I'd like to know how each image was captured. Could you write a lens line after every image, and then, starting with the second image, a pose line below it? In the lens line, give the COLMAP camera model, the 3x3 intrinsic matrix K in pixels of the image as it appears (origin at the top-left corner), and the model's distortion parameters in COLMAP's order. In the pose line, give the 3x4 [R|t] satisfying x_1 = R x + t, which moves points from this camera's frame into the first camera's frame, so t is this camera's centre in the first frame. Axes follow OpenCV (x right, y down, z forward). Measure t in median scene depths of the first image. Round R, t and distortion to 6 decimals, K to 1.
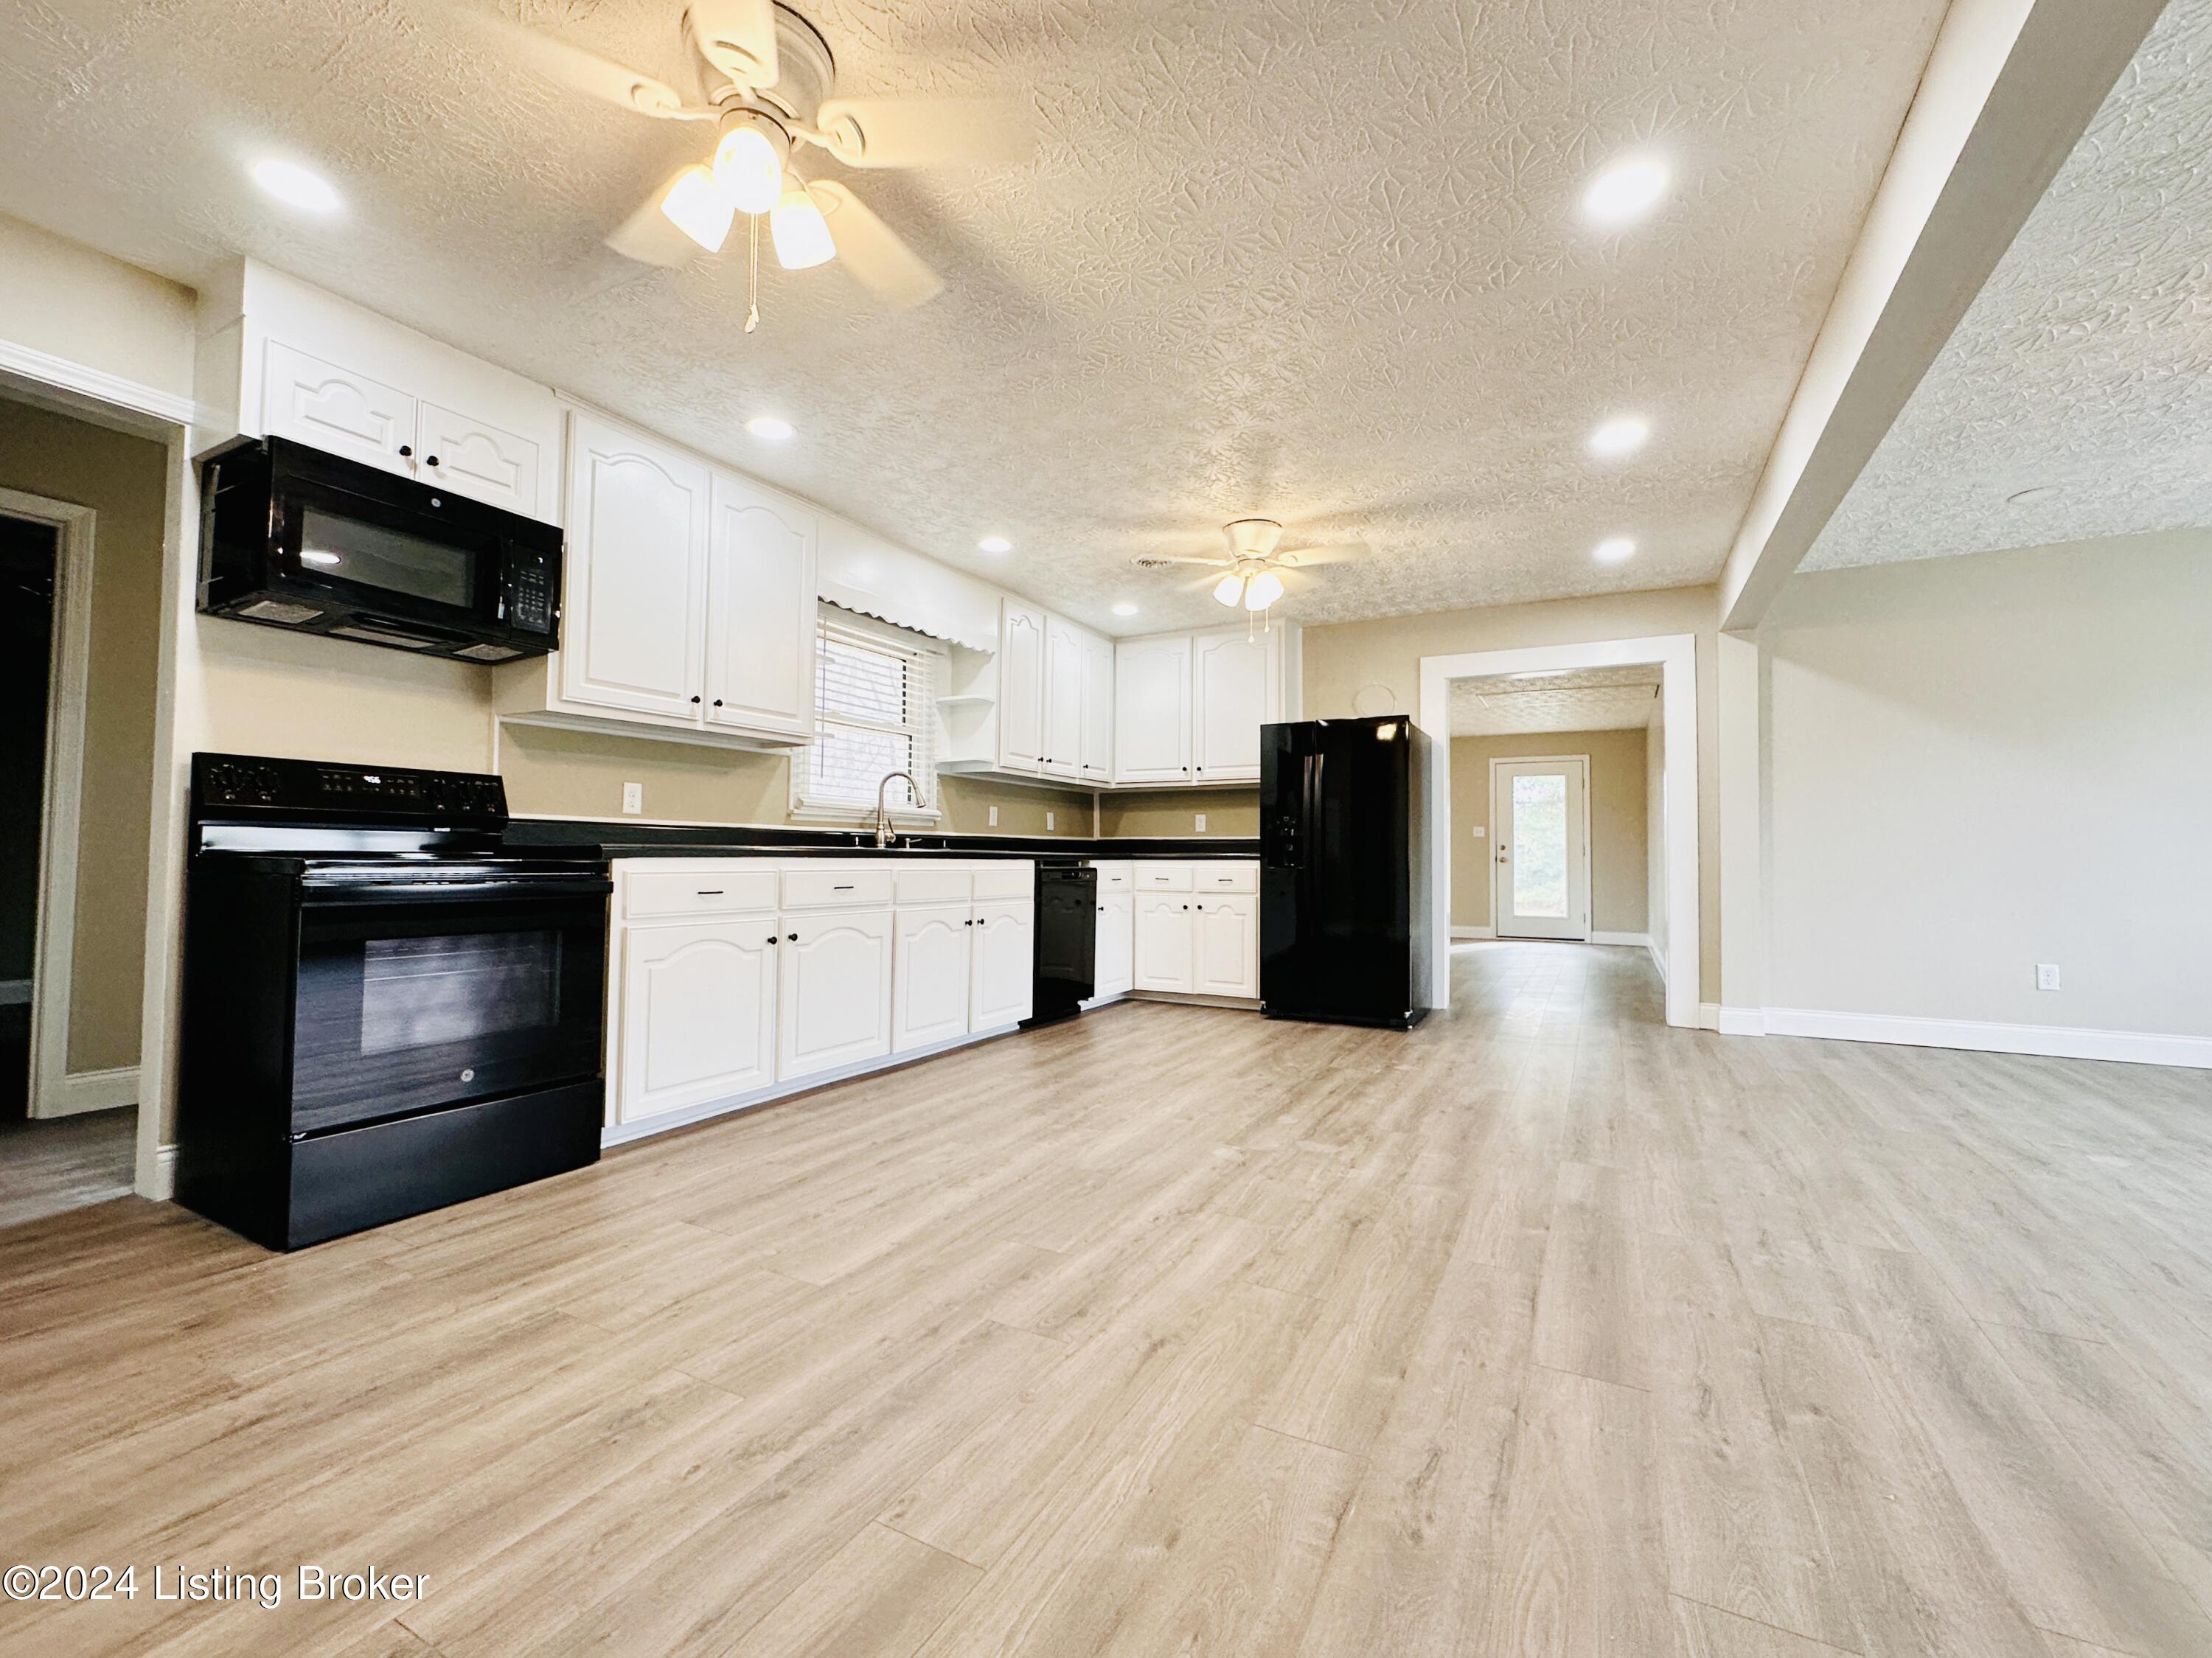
lens RADIAL K [[874.6, 0, 1113.5], [0, 874.6, 825.3], [0, 0, 1]] dist [-0.006803, -0.000109]
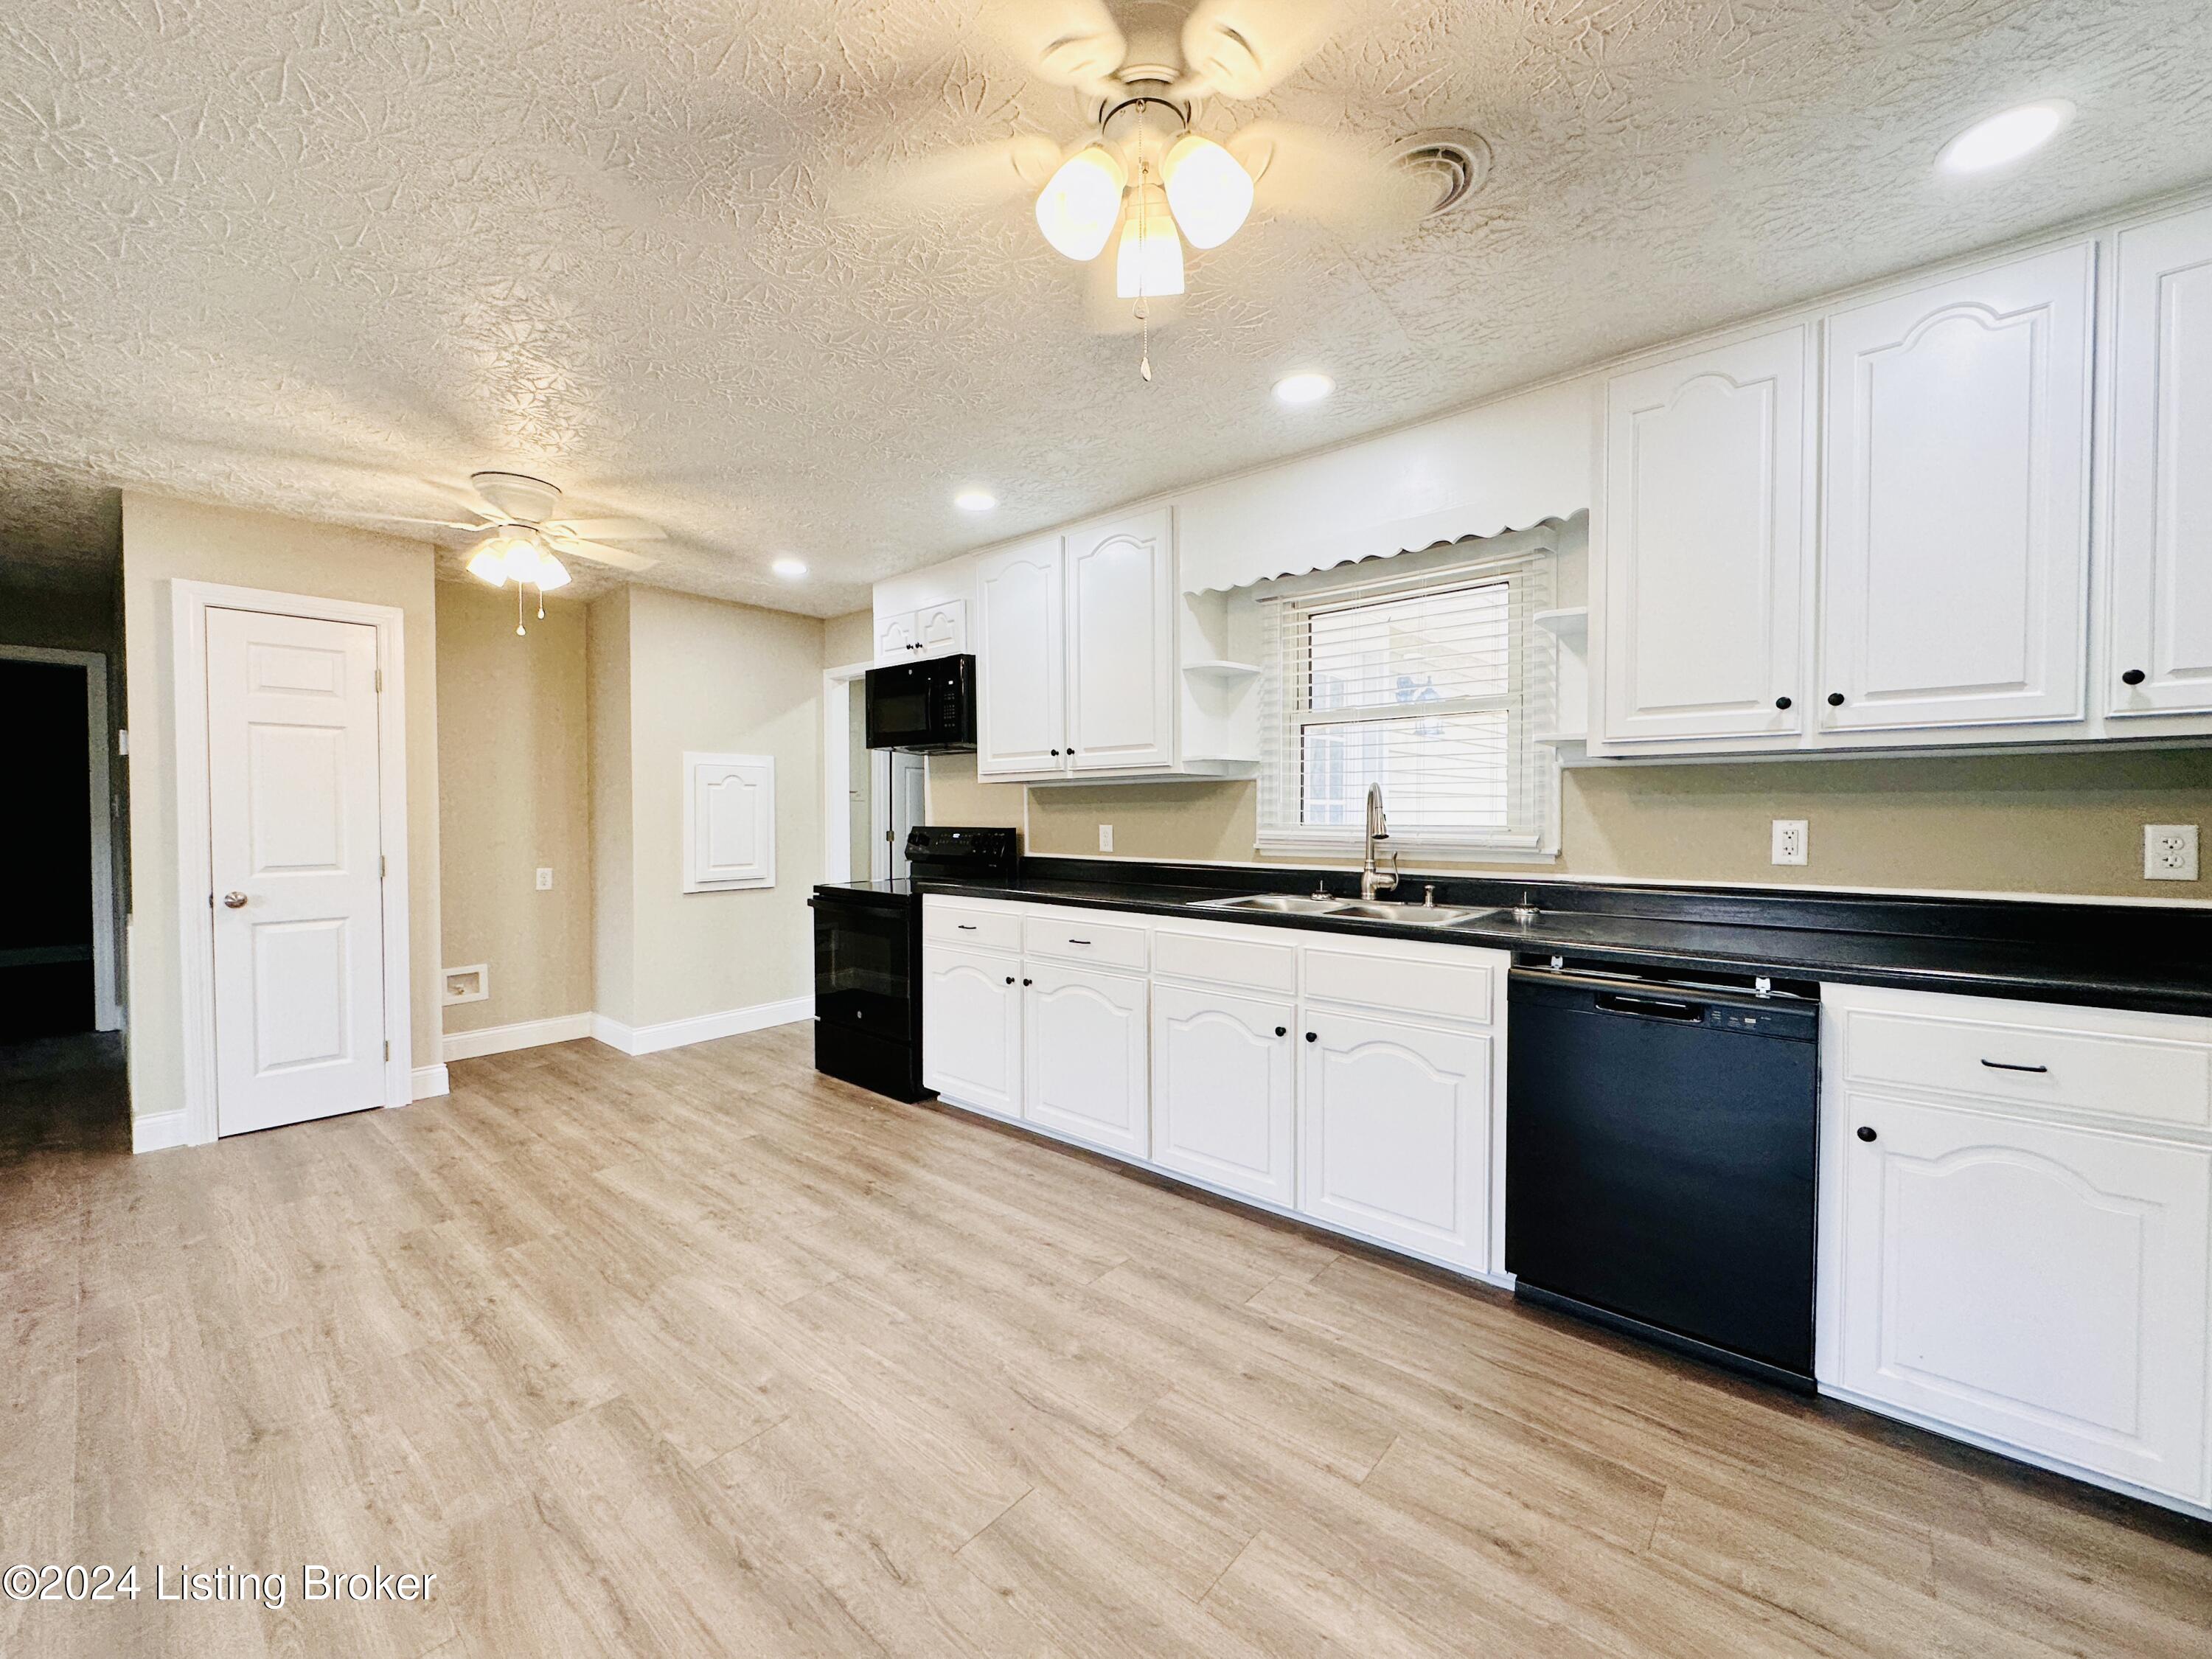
lens RADIAL K [[874.7, 0, 1111.9], [0, 874.7, 827.8], [0, 0, 1]] dist [-0.006803, -0.000109]
pose [[-0.192114, 0.005137, -0.981359, 0.767001], [0.028334, 0.999598, -0.000314, -0.058696], [0.980963, -0.027866, -0.192183, 1.649703]]
